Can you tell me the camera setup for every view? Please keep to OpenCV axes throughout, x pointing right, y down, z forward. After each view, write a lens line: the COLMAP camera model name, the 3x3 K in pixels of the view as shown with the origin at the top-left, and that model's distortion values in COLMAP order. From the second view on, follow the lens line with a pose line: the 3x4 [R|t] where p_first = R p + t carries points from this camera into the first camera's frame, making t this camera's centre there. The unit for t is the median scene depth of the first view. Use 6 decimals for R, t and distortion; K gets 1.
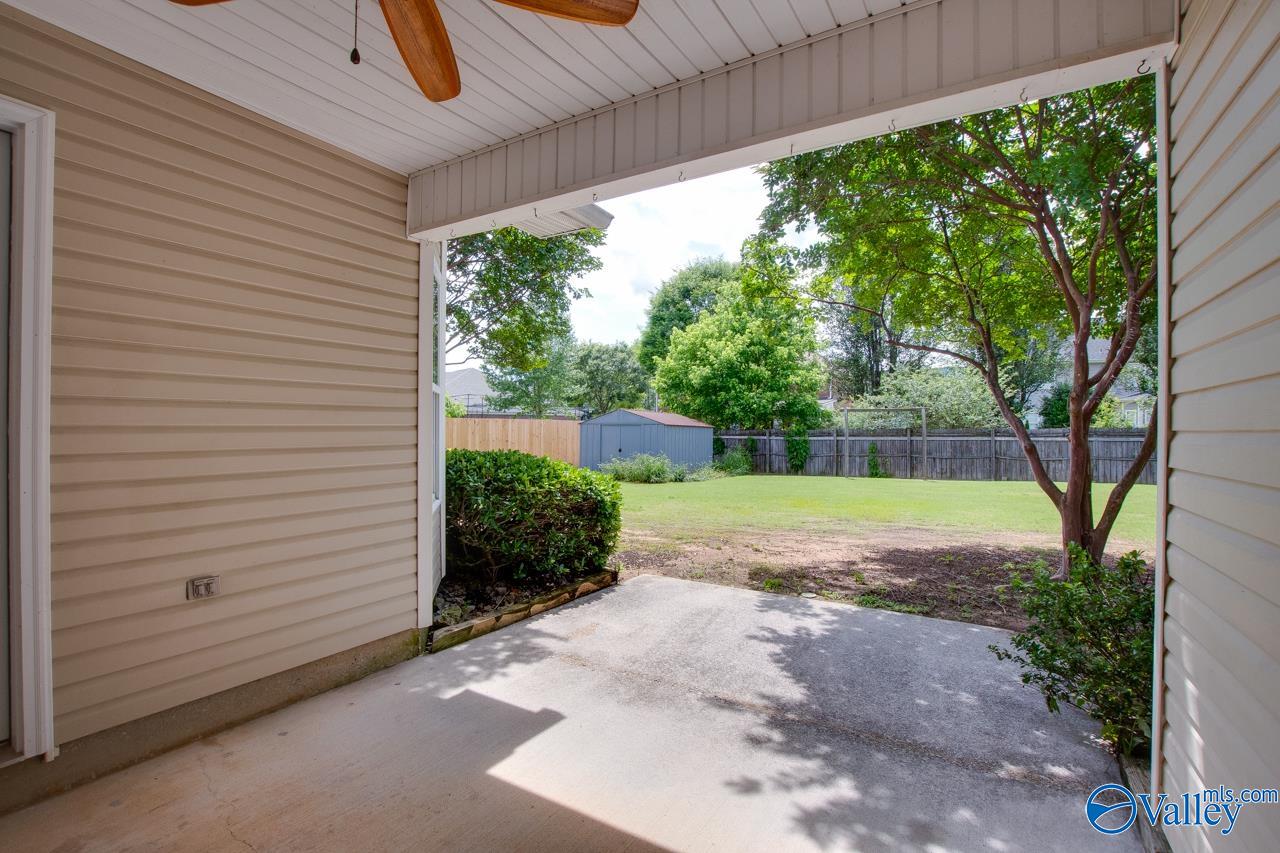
lens RADIAL K [[575.6, 0, 634.6], [0, 575.6, 426.9], [0, 0, 1]] dist [-0.031964, 0.000597]
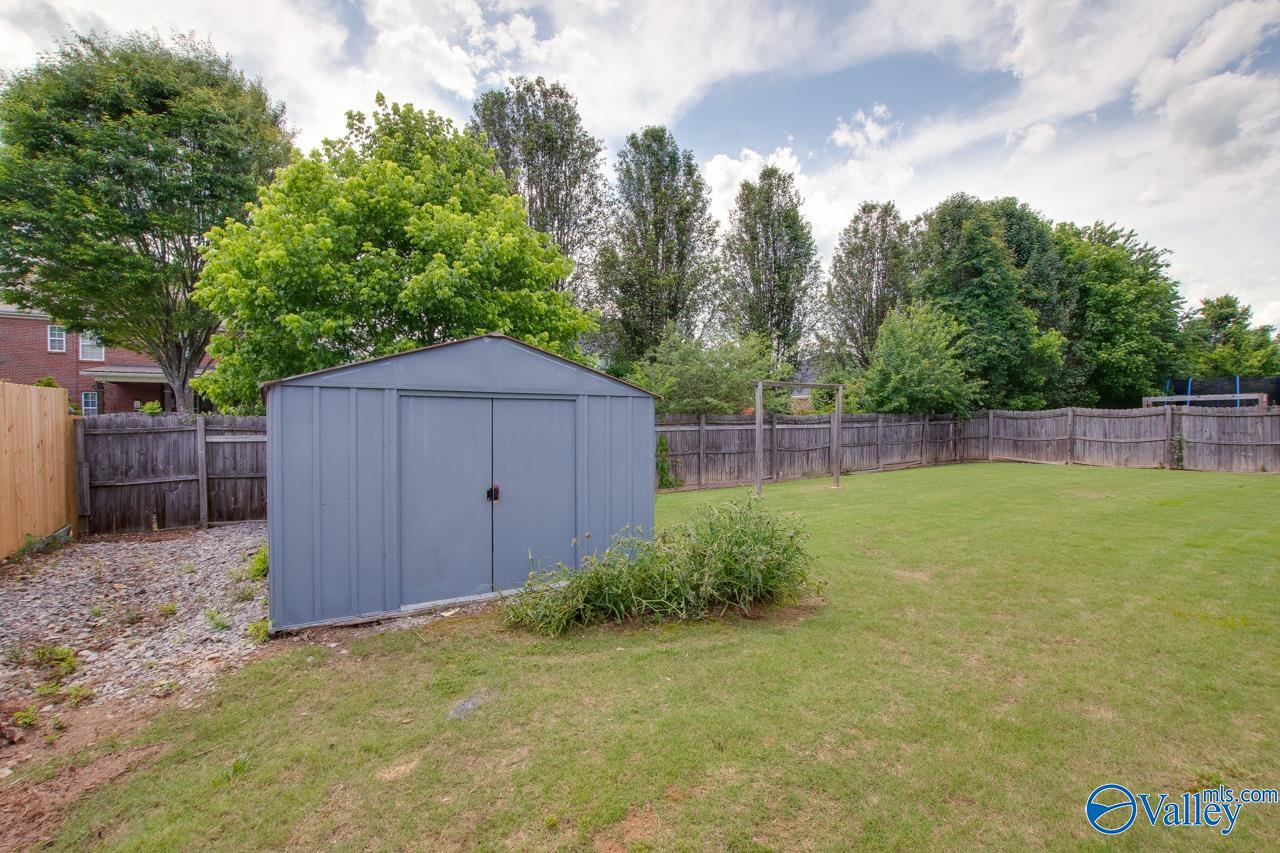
lens RADIAL K [[586.4, 0, 643.7], [0, 586.4, 431.9], [0, 0, 1]] dist [-0.030404, -0.000160]
pose [[0.442448, -0.023789, 0.896478, -0.194042], [-0.004374, 0.999579, 0.028684, 0.003914], [-0.896783, -0.016612, 0.442158, 0.687183]]
